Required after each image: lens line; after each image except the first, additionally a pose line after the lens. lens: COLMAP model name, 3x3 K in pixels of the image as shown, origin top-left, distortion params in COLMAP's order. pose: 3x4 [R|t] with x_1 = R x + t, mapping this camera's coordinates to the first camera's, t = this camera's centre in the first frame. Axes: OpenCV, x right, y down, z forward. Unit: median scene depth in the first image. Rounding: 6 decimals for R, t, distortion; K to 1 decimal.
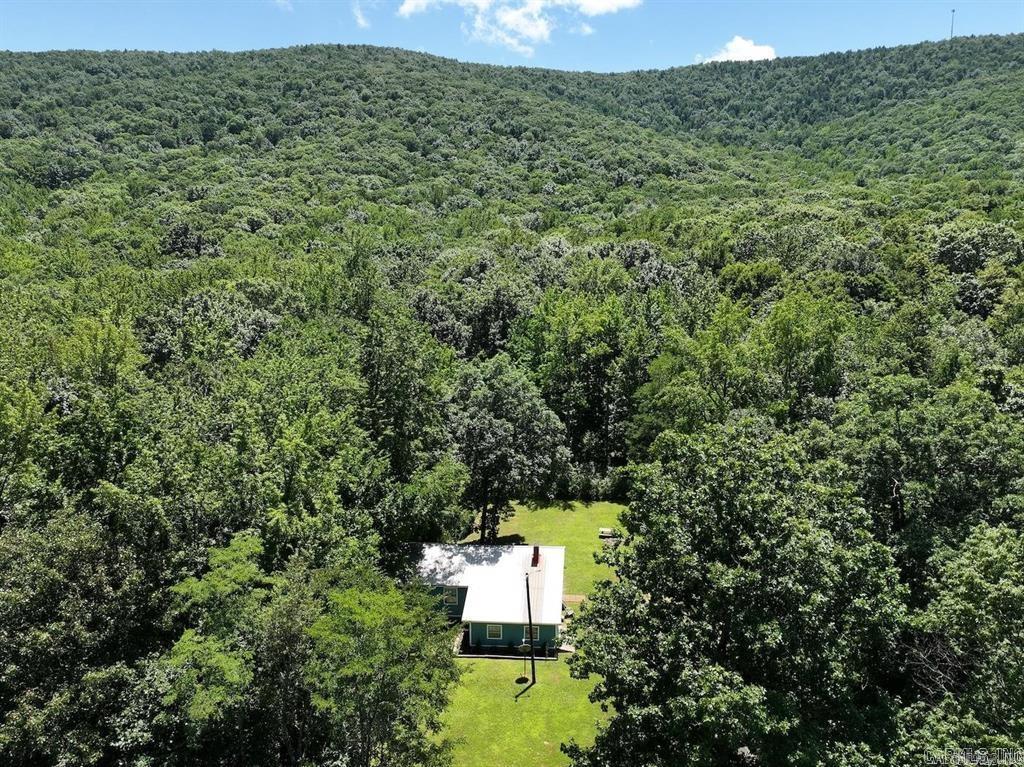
lens RADIAL K [[706.4, 0, 512.0], [0, 706.4, 383.5], [0, 0, 1]] dist [0.001887, -0.000151]
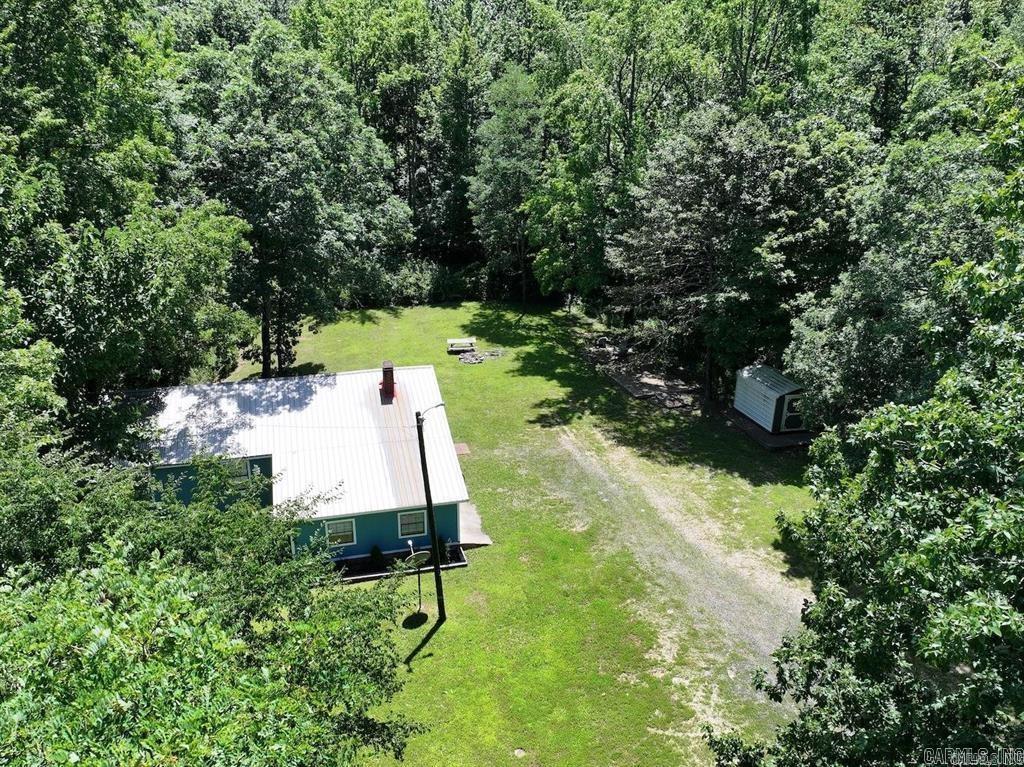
lens RADIAL K [[934.9, 0, 512.0], [0, 934.9, 383.5], [0, 0, 1]] dist [0.011506, 0.005045]
pose [[0.963463, -0.099708, 0.248592, -0.046513], [0.040578, 0.971751, 0.232494, 0.072790], [-0.264751, -0.213911, 0.940292, 0.271602]]
